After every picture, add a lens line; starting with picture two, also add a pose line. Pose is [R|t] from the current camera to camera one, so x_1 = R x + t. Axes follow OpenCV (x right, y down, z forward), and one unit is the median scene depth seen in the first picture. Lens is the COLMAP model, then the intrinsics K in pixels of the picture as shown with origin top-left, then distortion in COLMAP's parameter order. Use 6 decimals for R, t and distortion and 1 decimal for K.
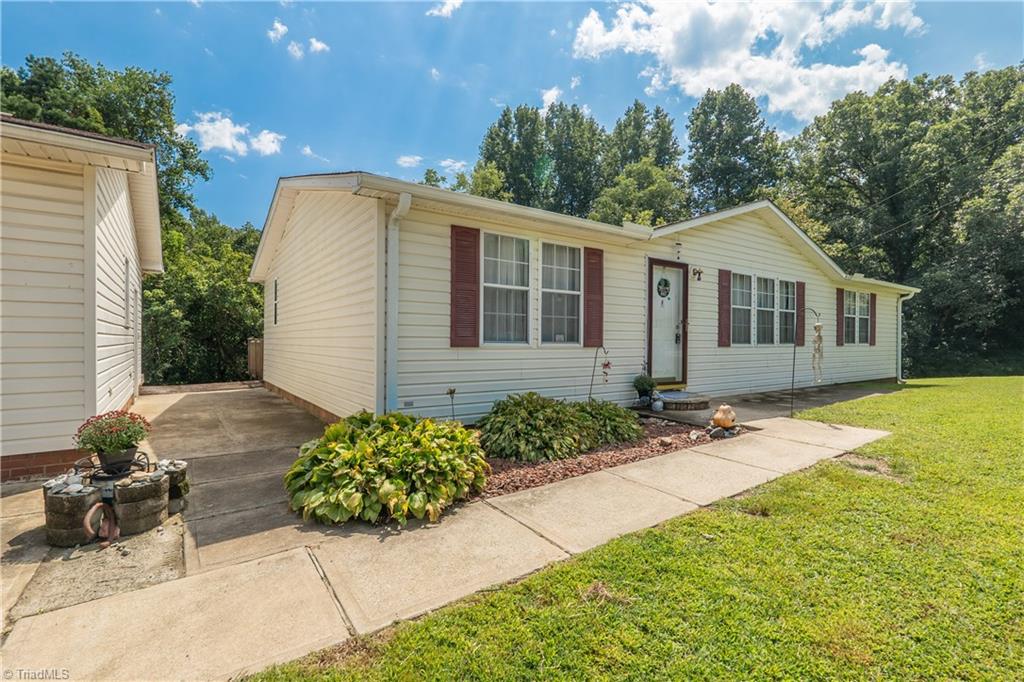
lens RADIAL K [[486.3, 0, 519.2], [0, 486.3, 342.1], [0, 0, 1]] dist [-0.002952, 0.001110]
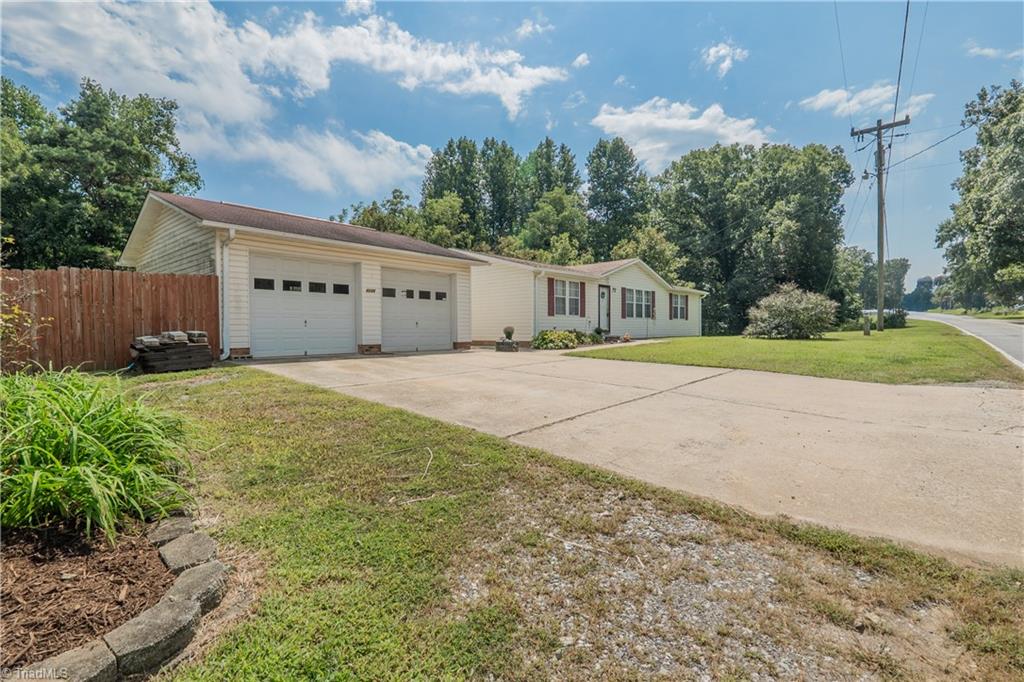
lens RADIAL K [[486.3, 0, 515.9], [0, 486.3, 340.2], [0, 0, 1]] dist [-0.002952, 0.001110]
pose [[0.976349, -0.013547, 0.215775, -0.262362], [0.009055, 0.999721, 0.021795, 0.025030], [-0.216010, -0.019326, 0.976200, -0.525531]]
